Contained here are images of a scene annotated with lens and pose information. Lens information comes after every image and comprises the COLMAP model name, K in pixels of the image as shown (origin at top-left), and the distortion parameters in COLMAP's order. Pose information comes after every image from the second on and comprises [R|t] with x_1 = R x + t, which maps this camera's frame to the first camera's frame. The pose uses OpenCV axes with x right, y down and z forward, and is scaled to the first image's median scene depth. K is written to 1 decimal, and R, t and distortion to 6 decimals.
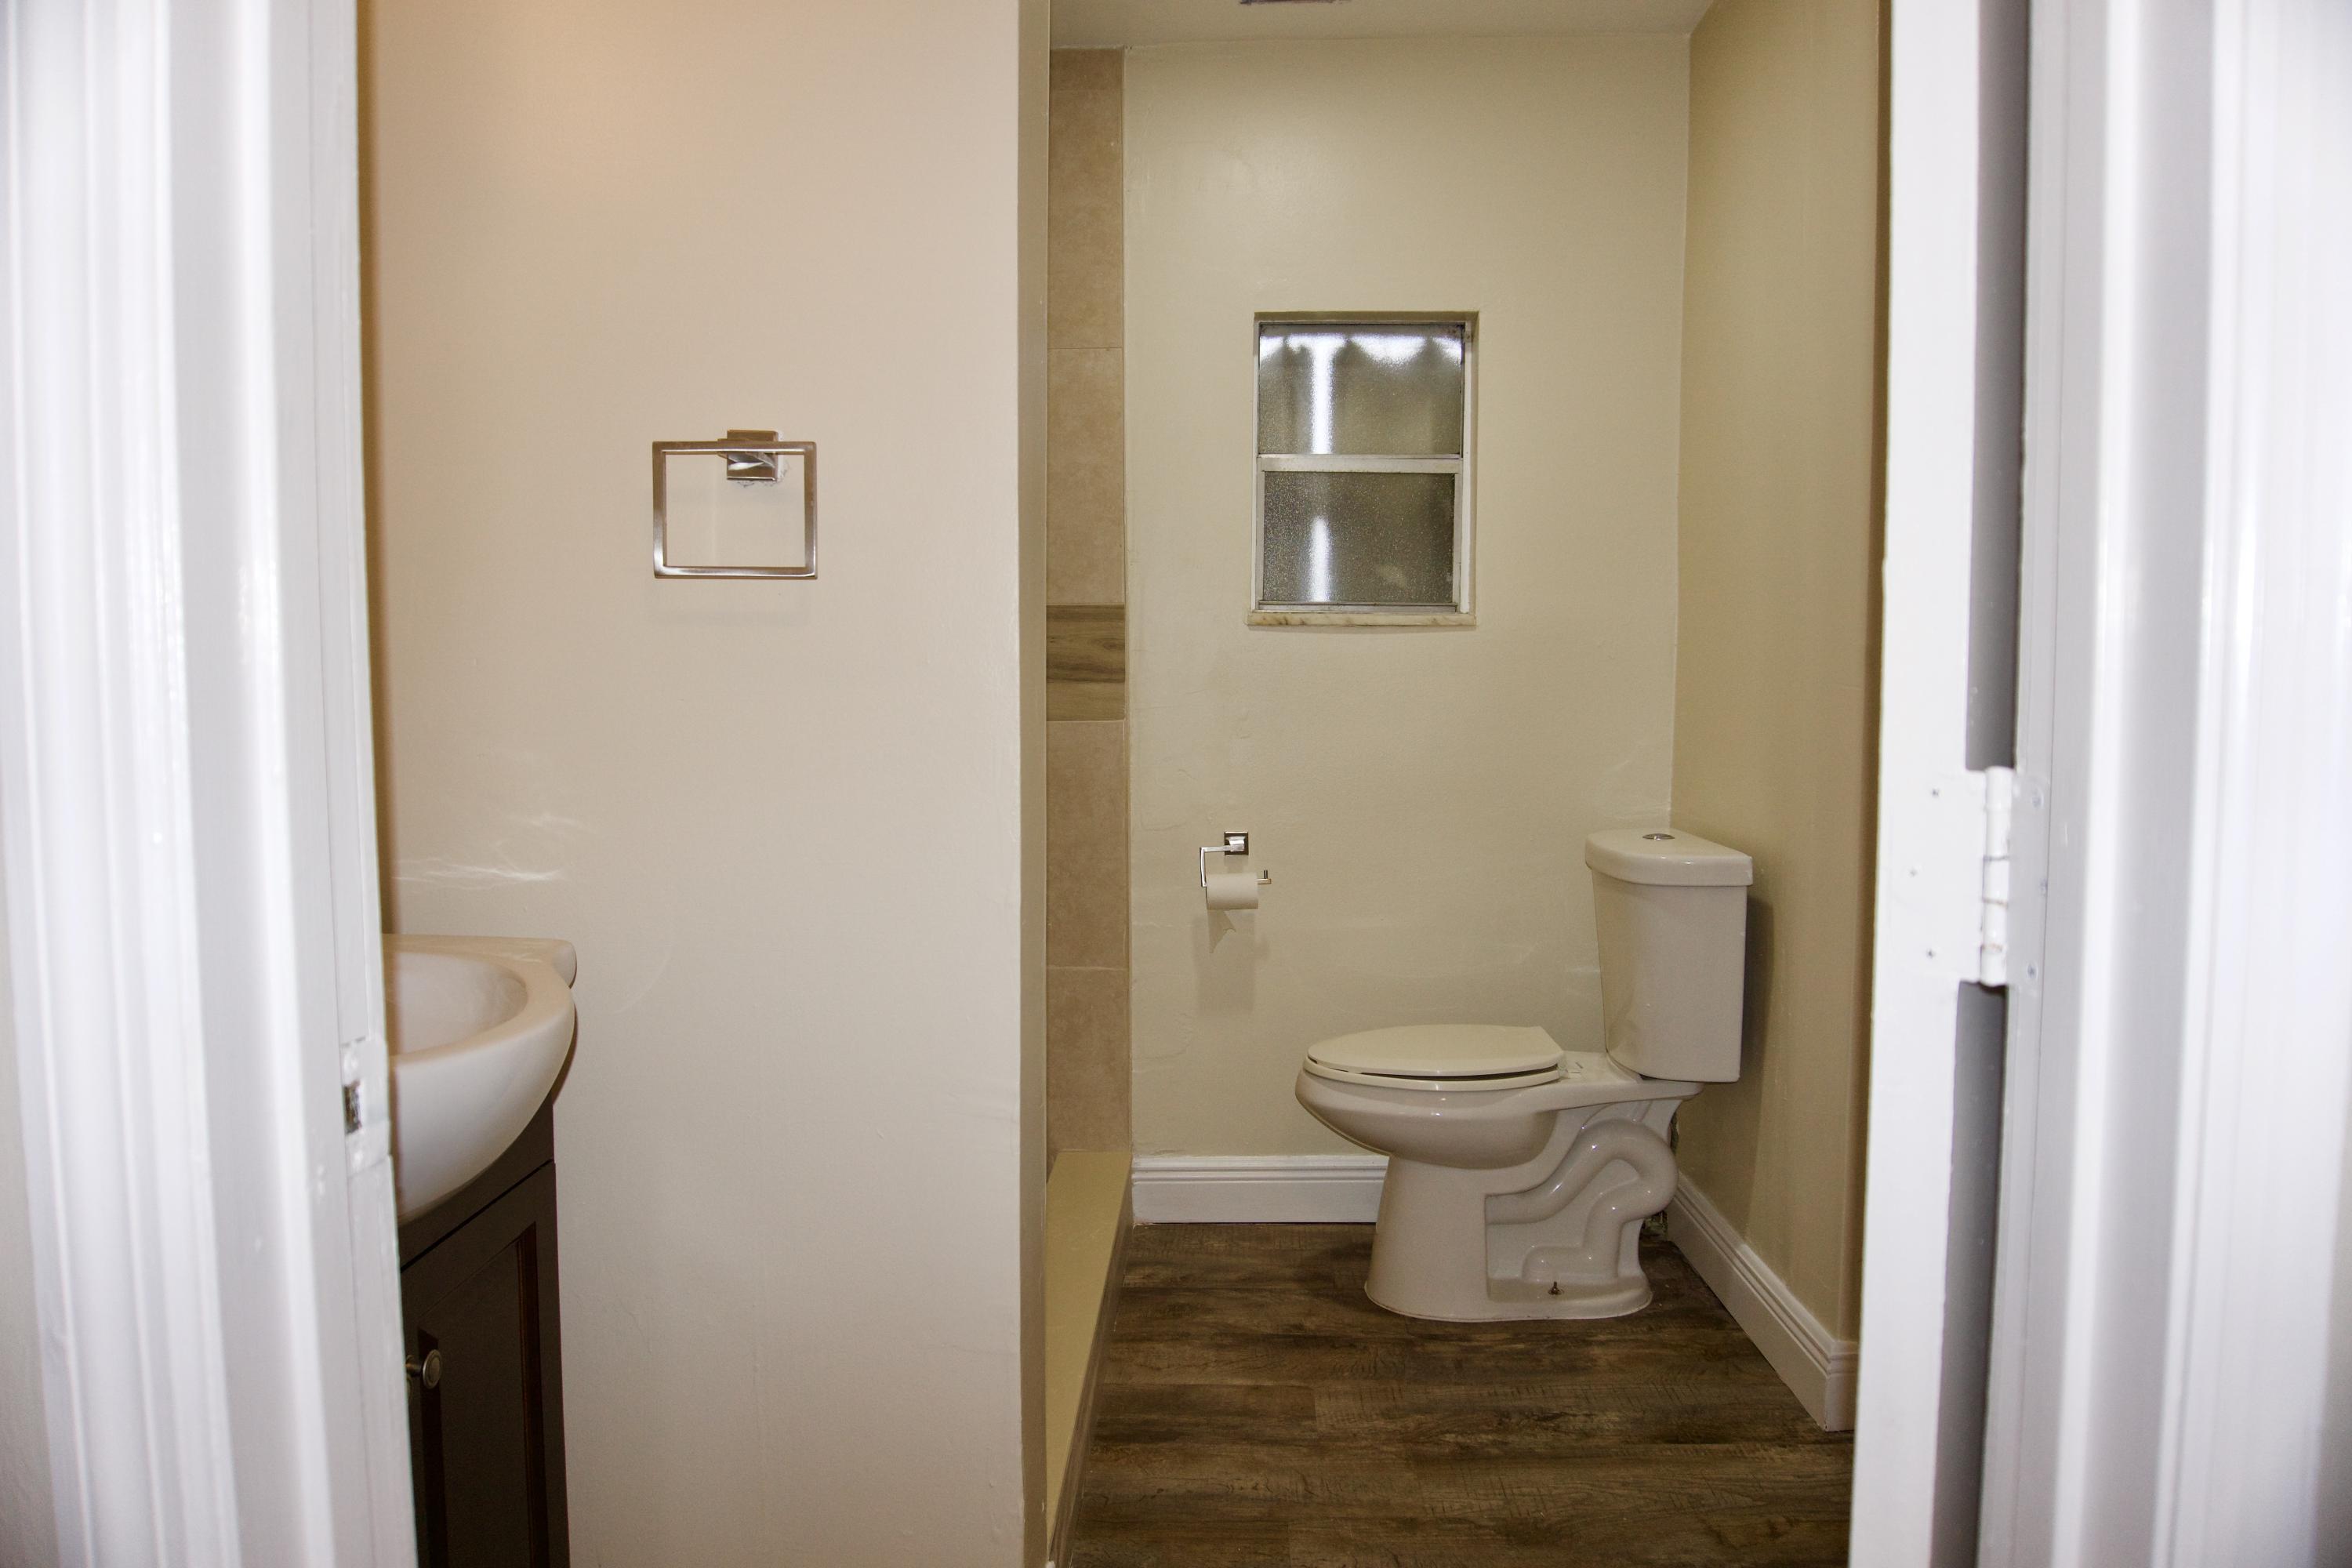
lens RADIAL K [[1571.4, 0, 1176.0], [0, 1571.4, 784.0], [0, 0, 1]] dist [-0.041638, -0.001860]
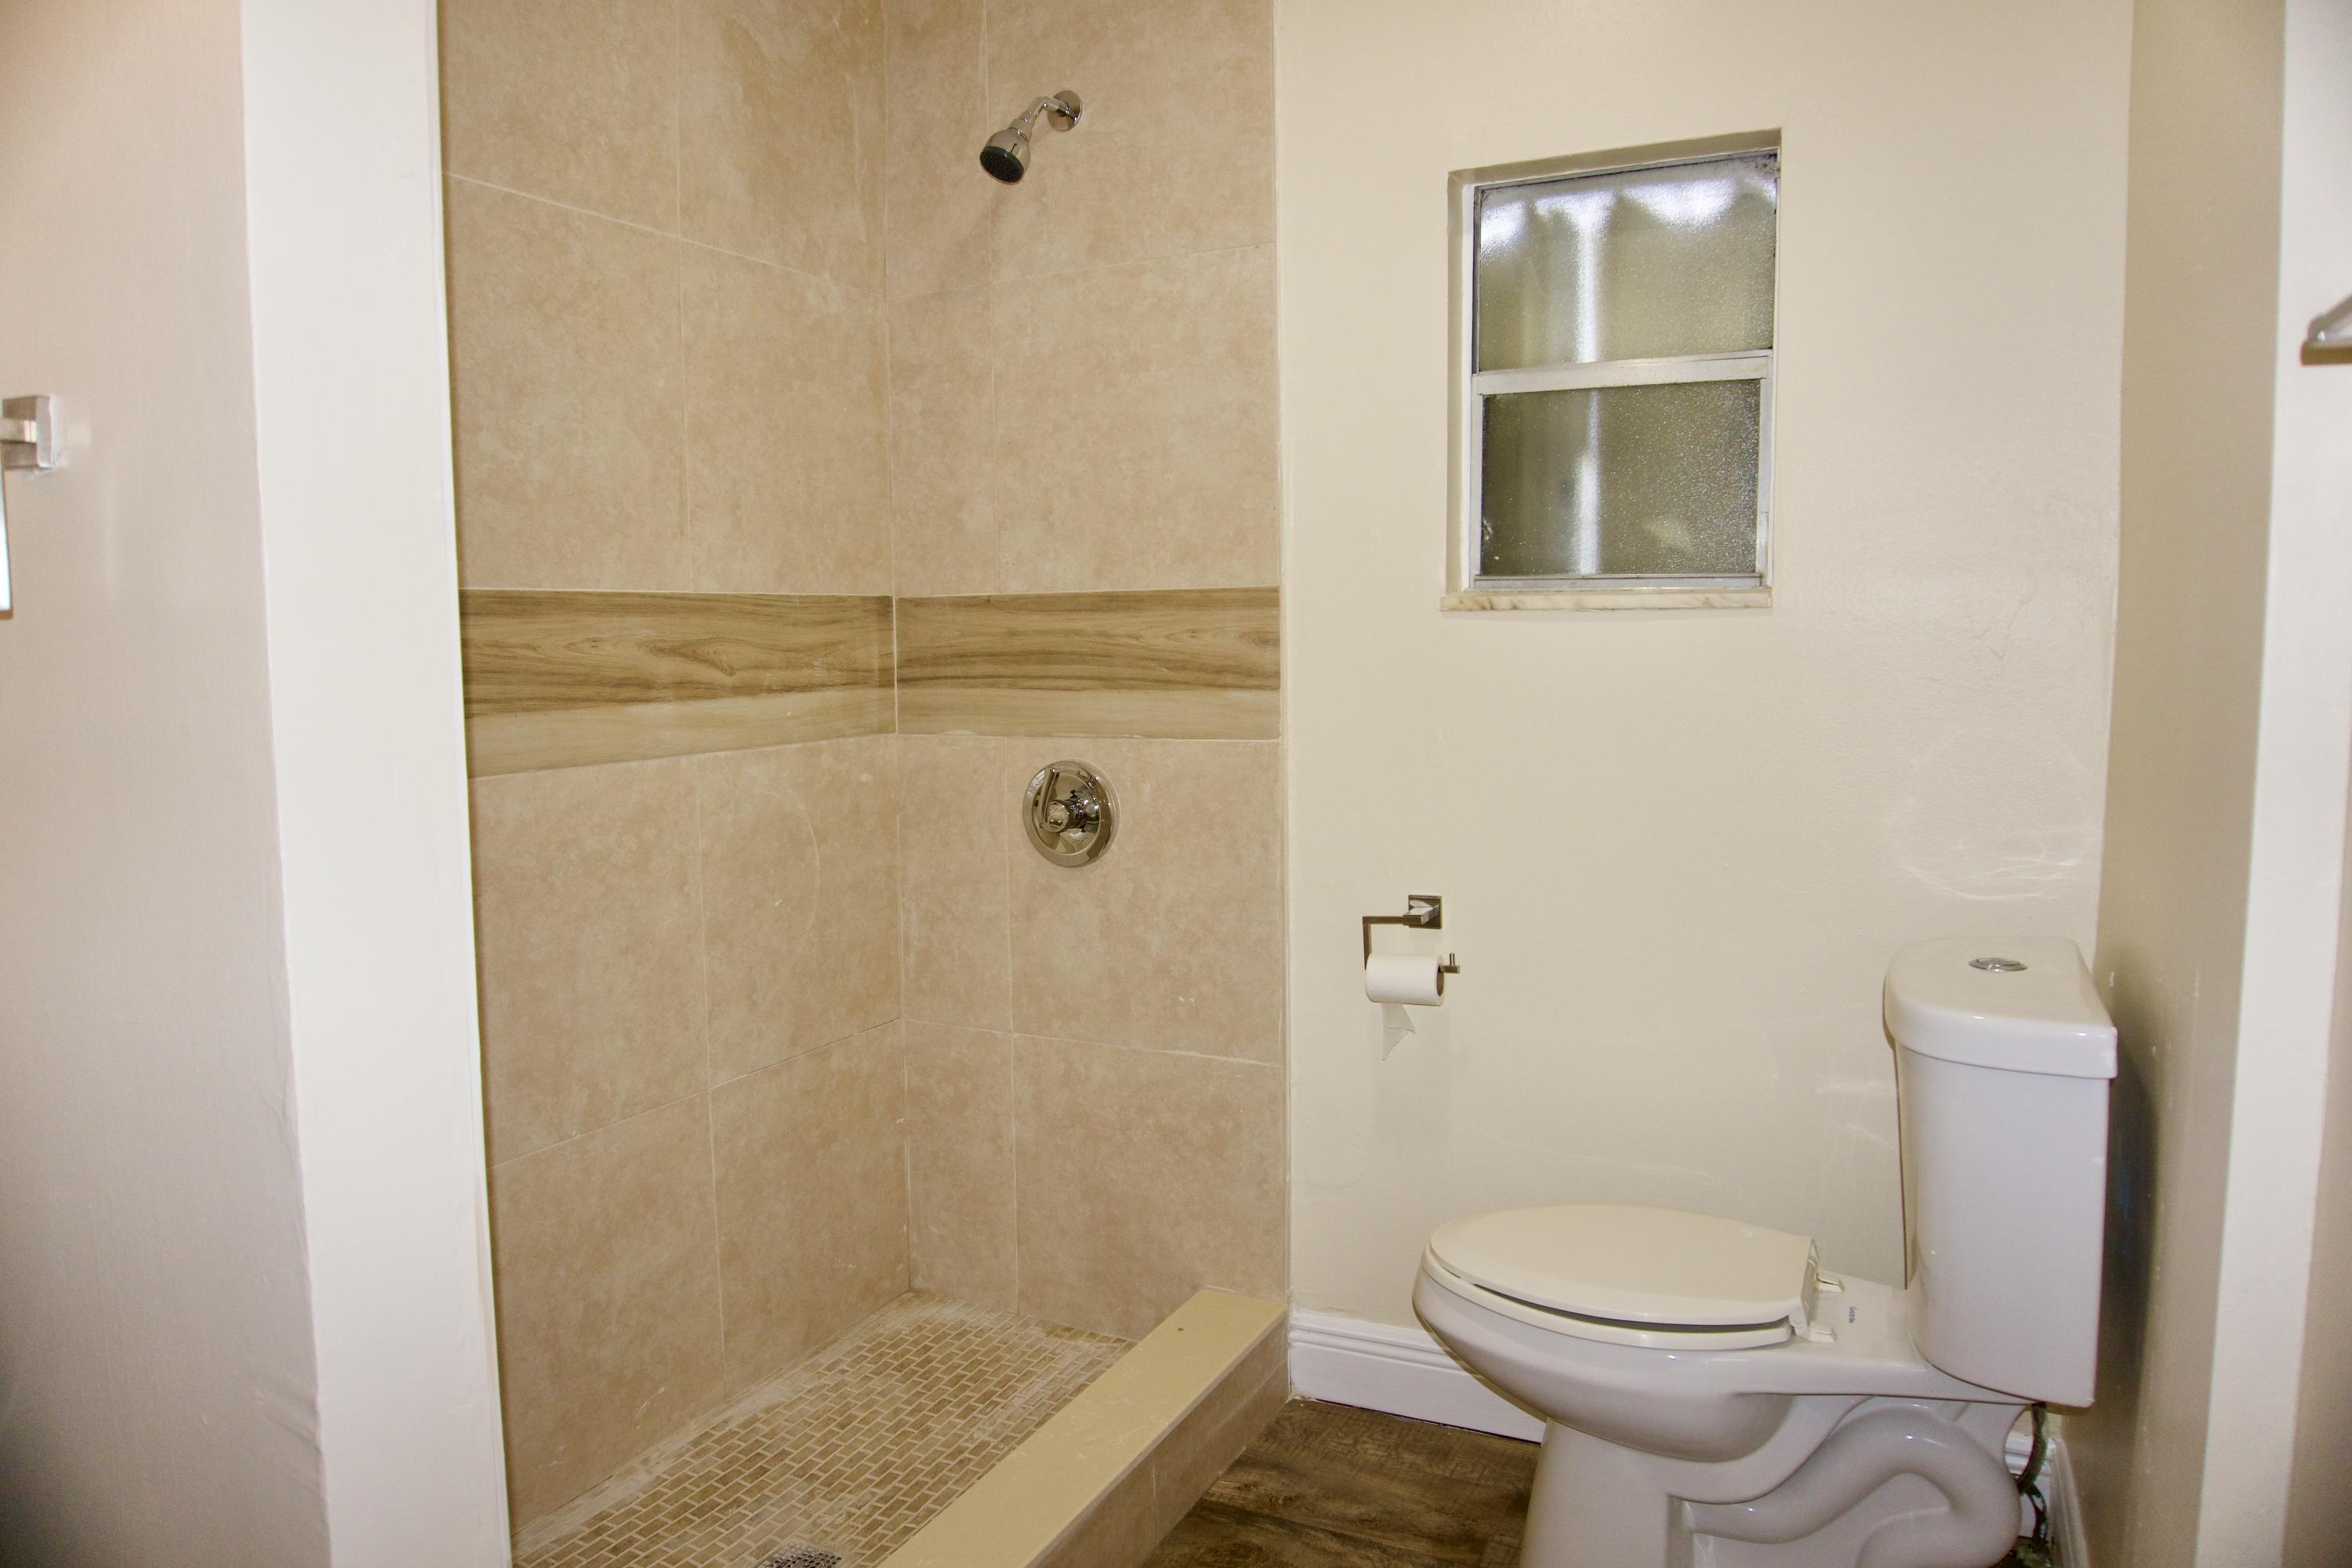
lens RADIAL K [[1571.4, 0, 1176.0], [0, 1571.4, 784.0], [0, 0, 1]] dist [-0.041638, -0.001860]
pose [[0.906843, 0.029276, -0.420450, 0.240513], [-0.018168, 0.999373, 0.030401, -0.041635], [0.421076, -0.019930, 0.906806, 0.295830]]
